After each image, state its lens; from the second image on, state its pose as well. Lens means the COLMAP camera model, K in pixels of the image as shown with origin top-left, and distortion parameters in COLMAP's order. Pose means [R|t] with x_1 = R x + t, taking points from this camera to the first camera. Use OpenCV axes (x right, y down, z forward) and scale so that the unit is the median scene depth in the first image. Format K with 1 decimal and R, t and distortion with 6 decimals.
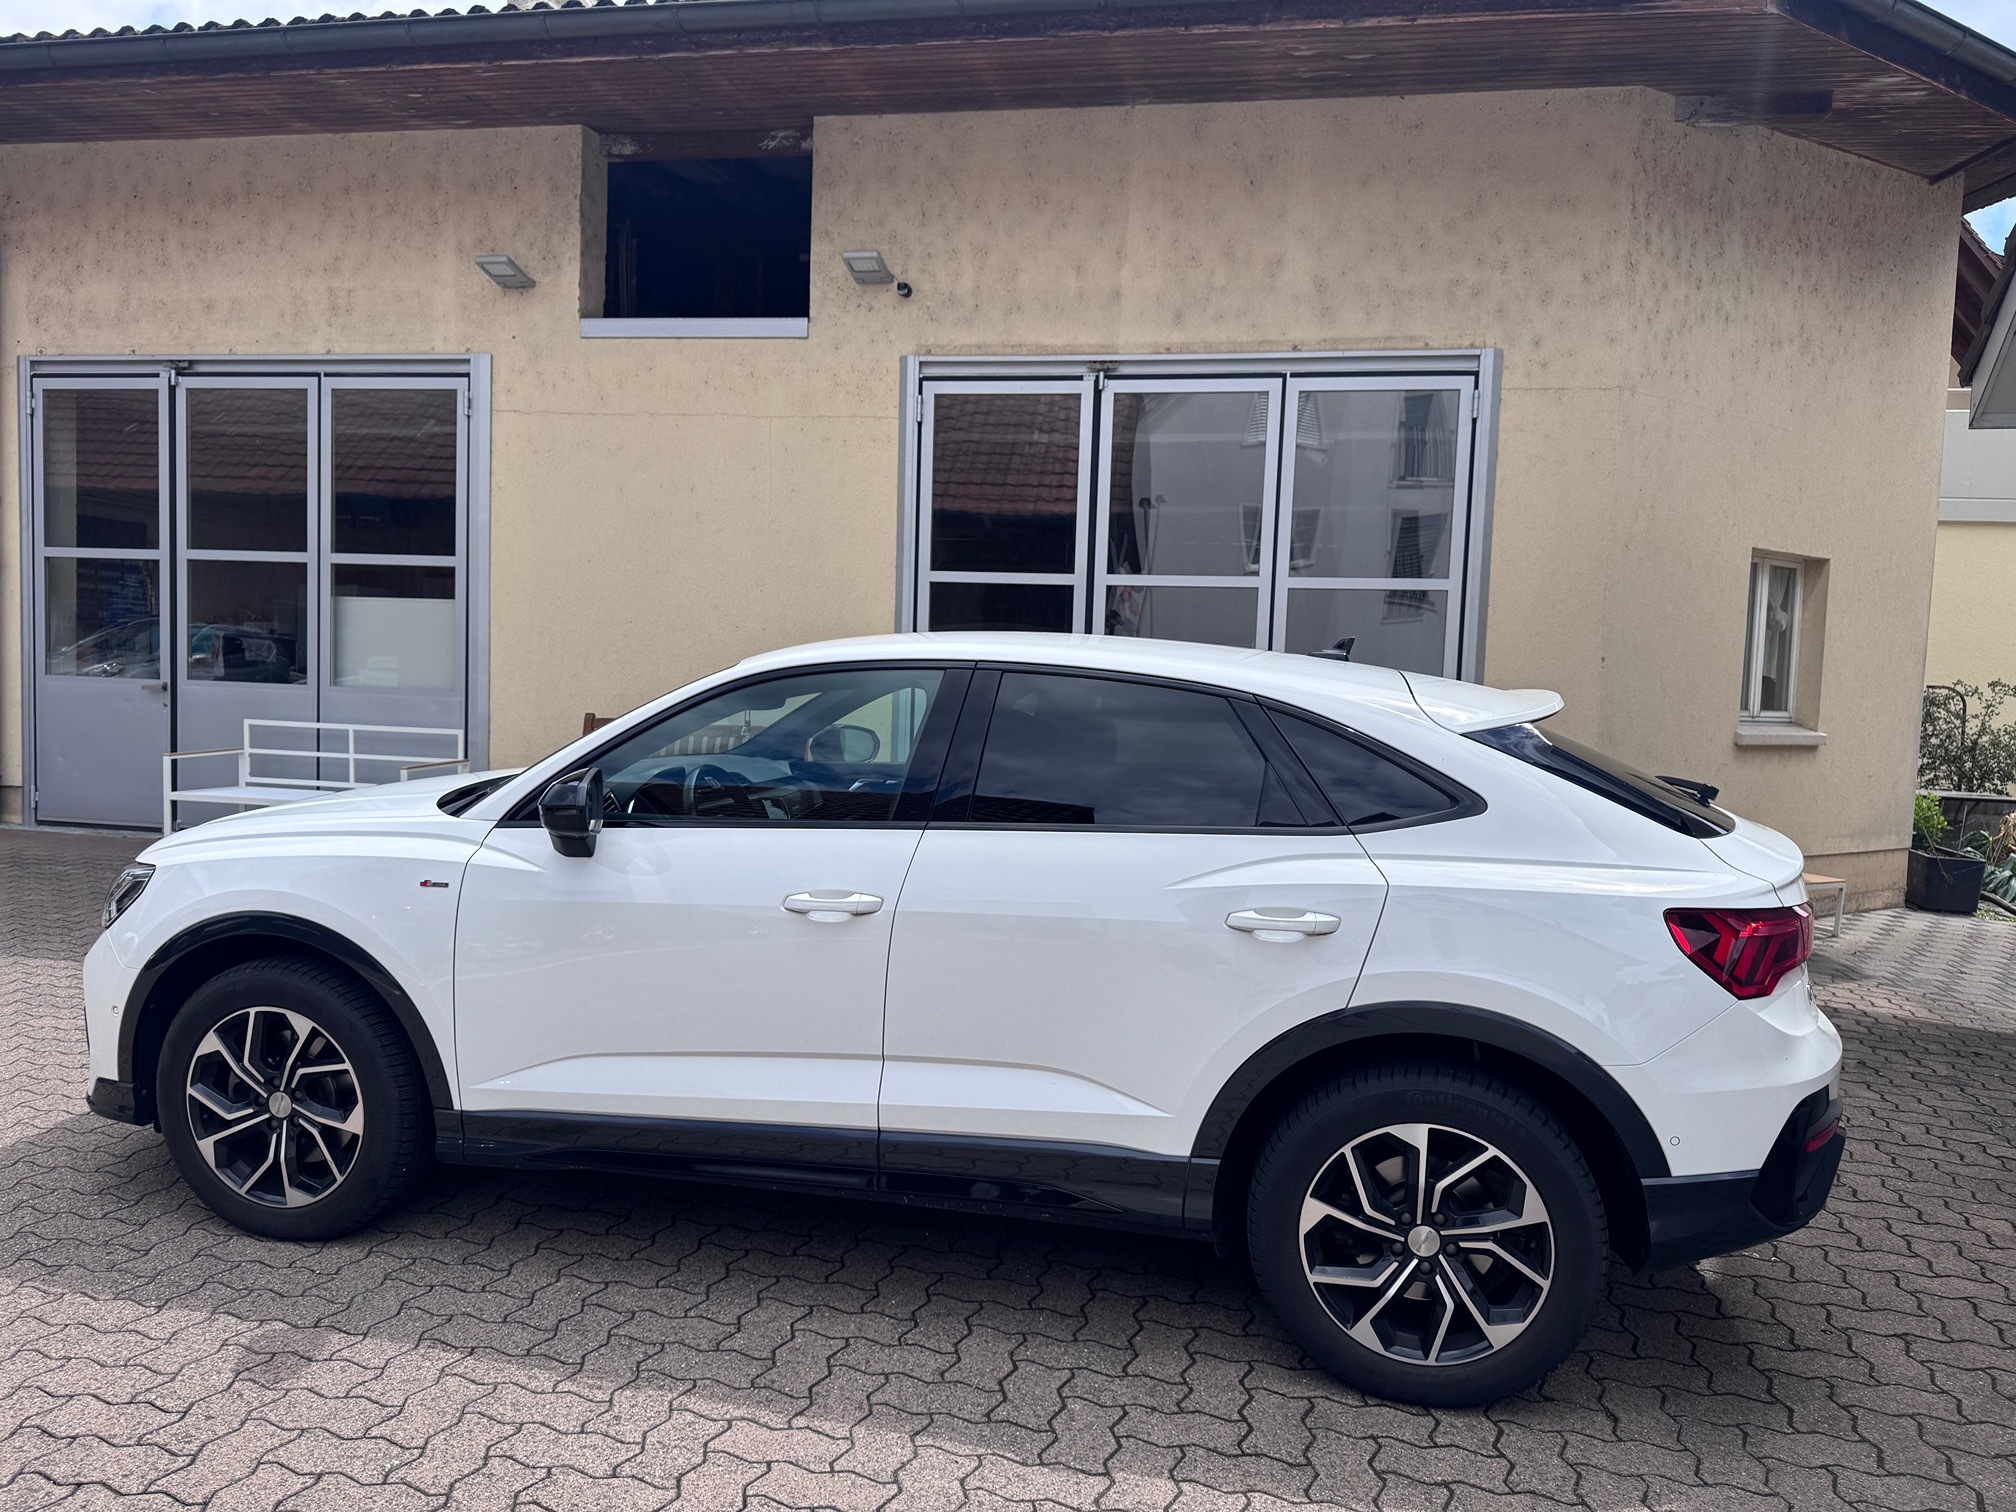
lens RADIAL K [[1438.5, 0, 999.3], [0, 1438.5, 778.3], [0, 0, 1]] dist [0.005310, -0.006003]
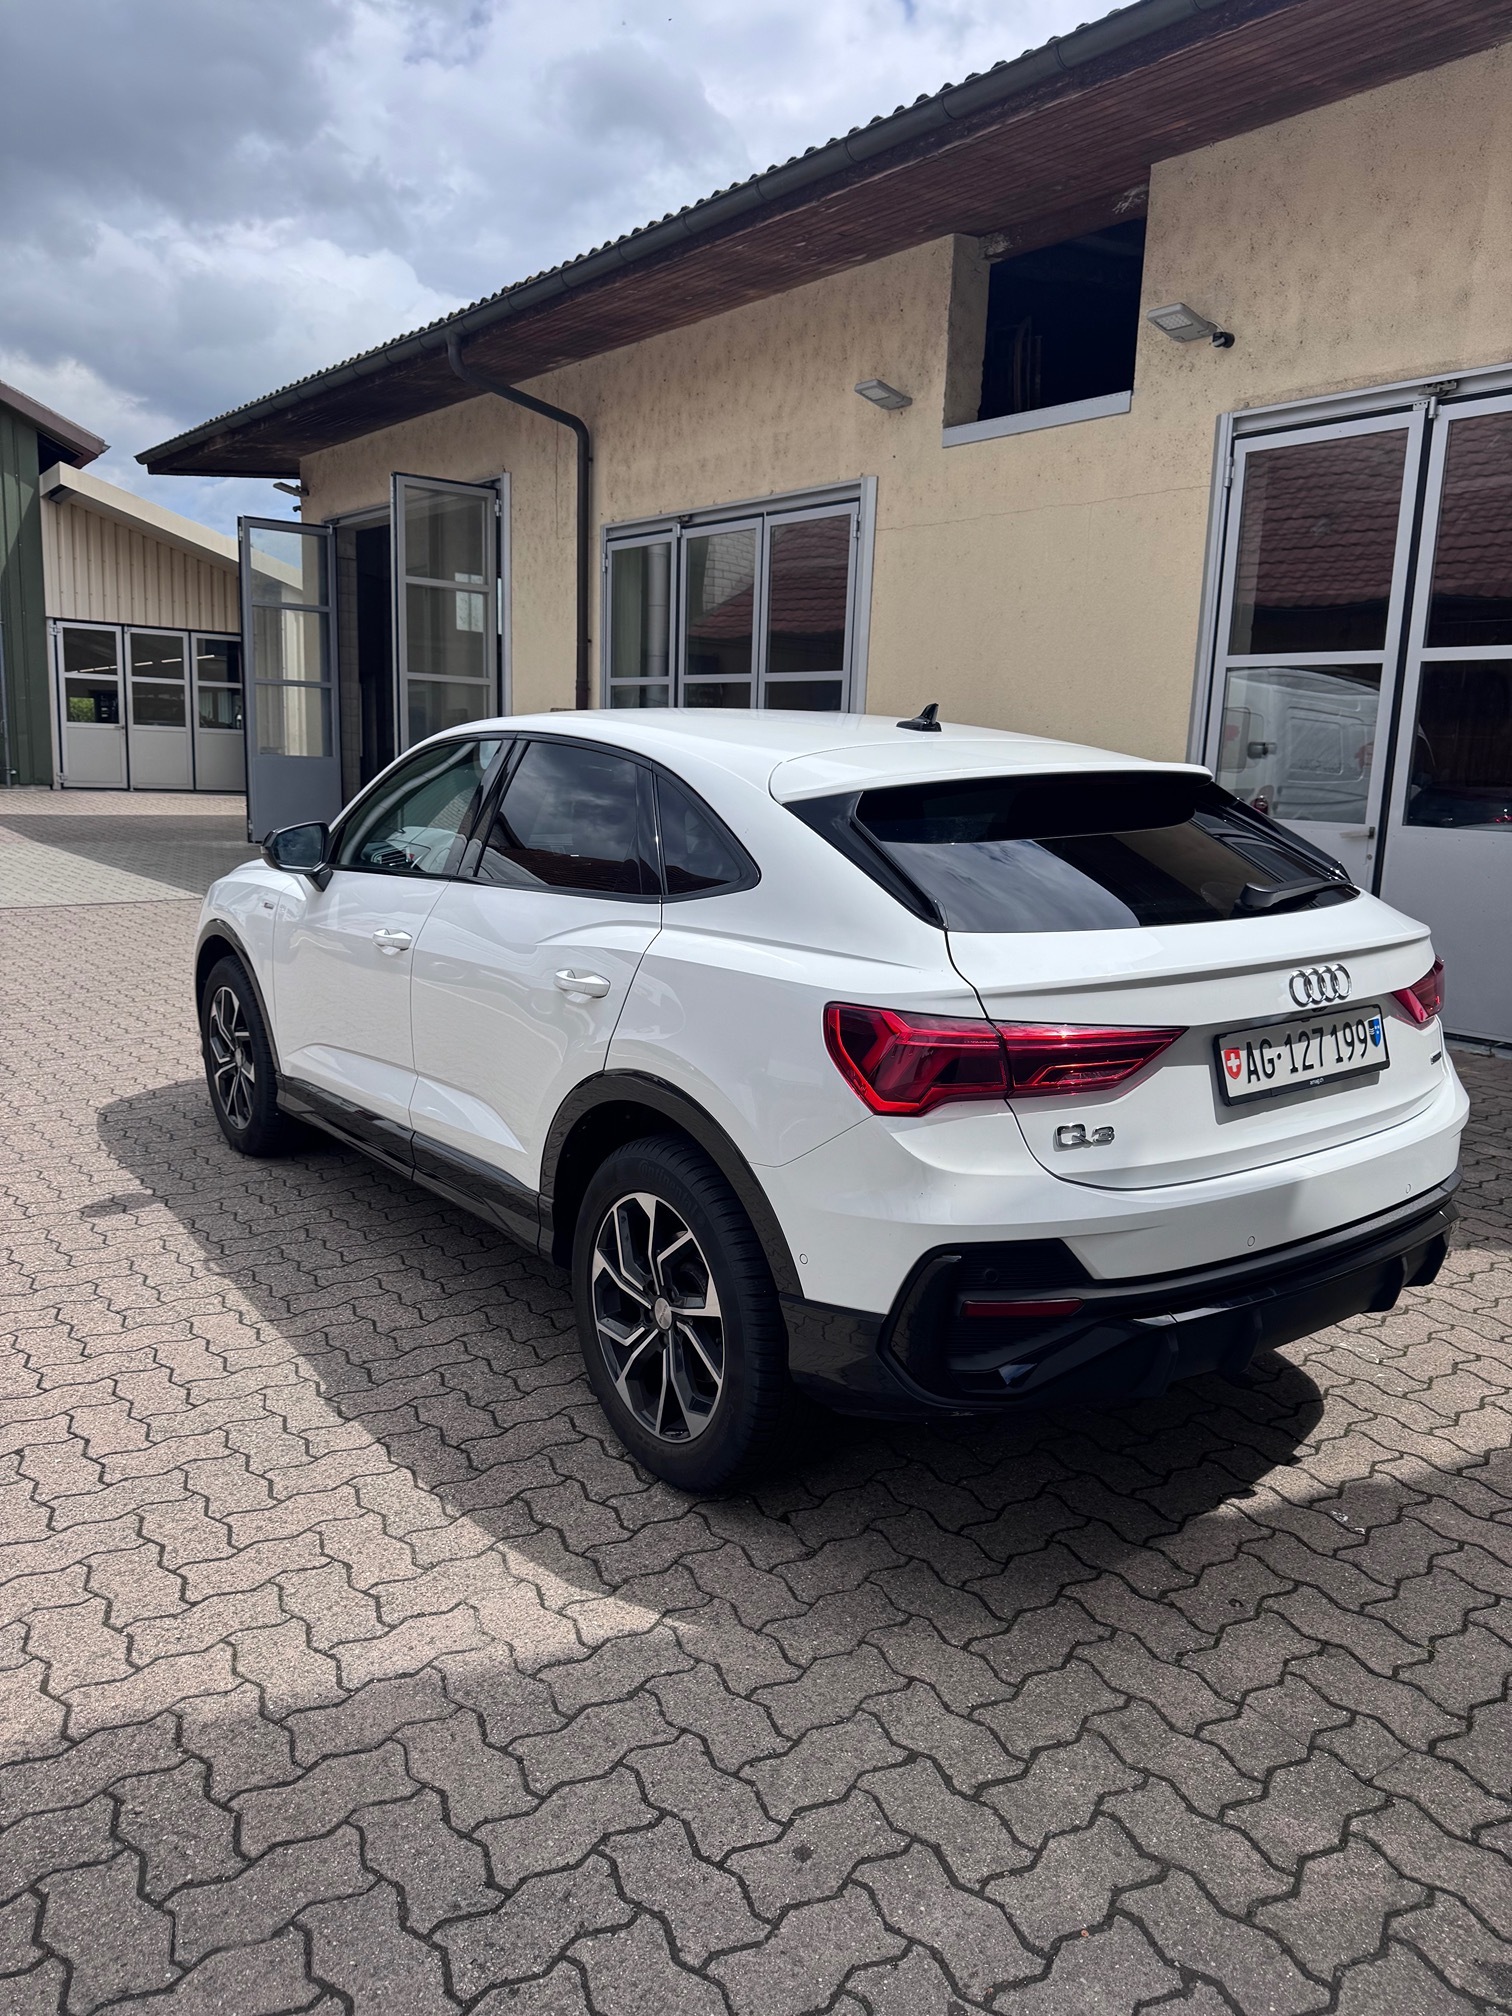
lens RADIAL K [[1426.5, 0, 756.0], [0, 1426.5, 1008.0], [0, 0, 1]] dist [0.059528, -0.068628]
pose [[0.758255, 0.105924, -0.643296, 0.337366], [-0.056441, 0.993674, 0.097089, 0.004952], [0.649510, -0.037310, 0.759437, 0.107670]]
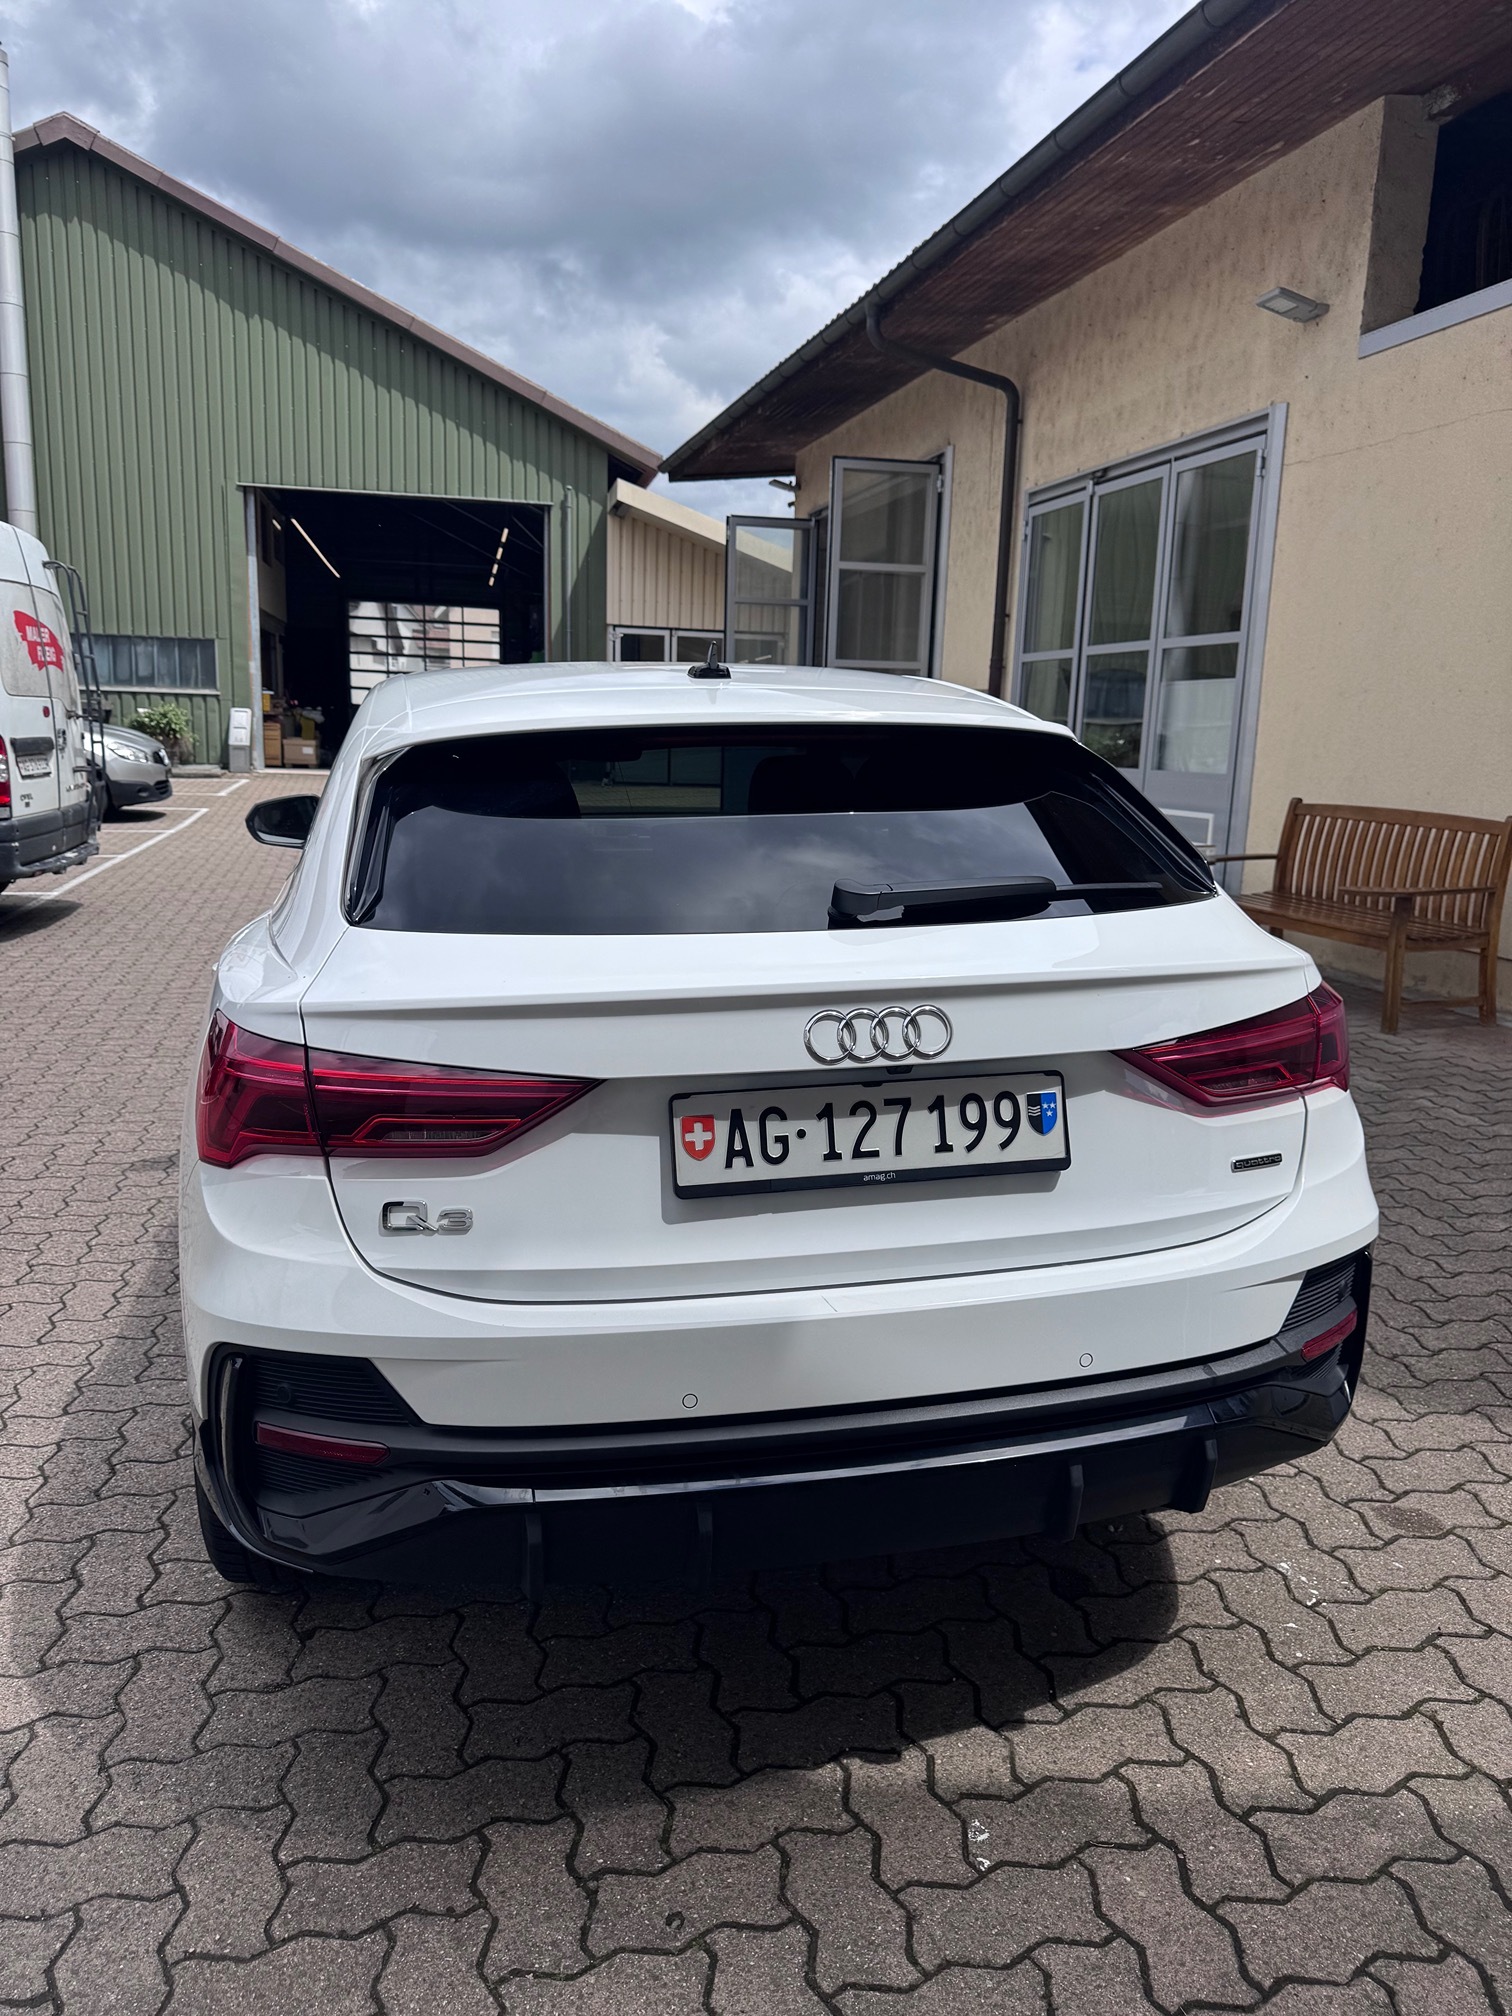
lens RADIAL K [[1438.5, 0, 745.6], [0, 1438.5, 1011.5], [0, 0, 1]] dist [0.005310, -0.006003]
pose [[0.421090, 0.151769, -0.894231, 0.403113], [-0.077820, 0.988311, 0.131091, -0.004756], [0.903674, 0.014388, 0.427978, 0.319496]]
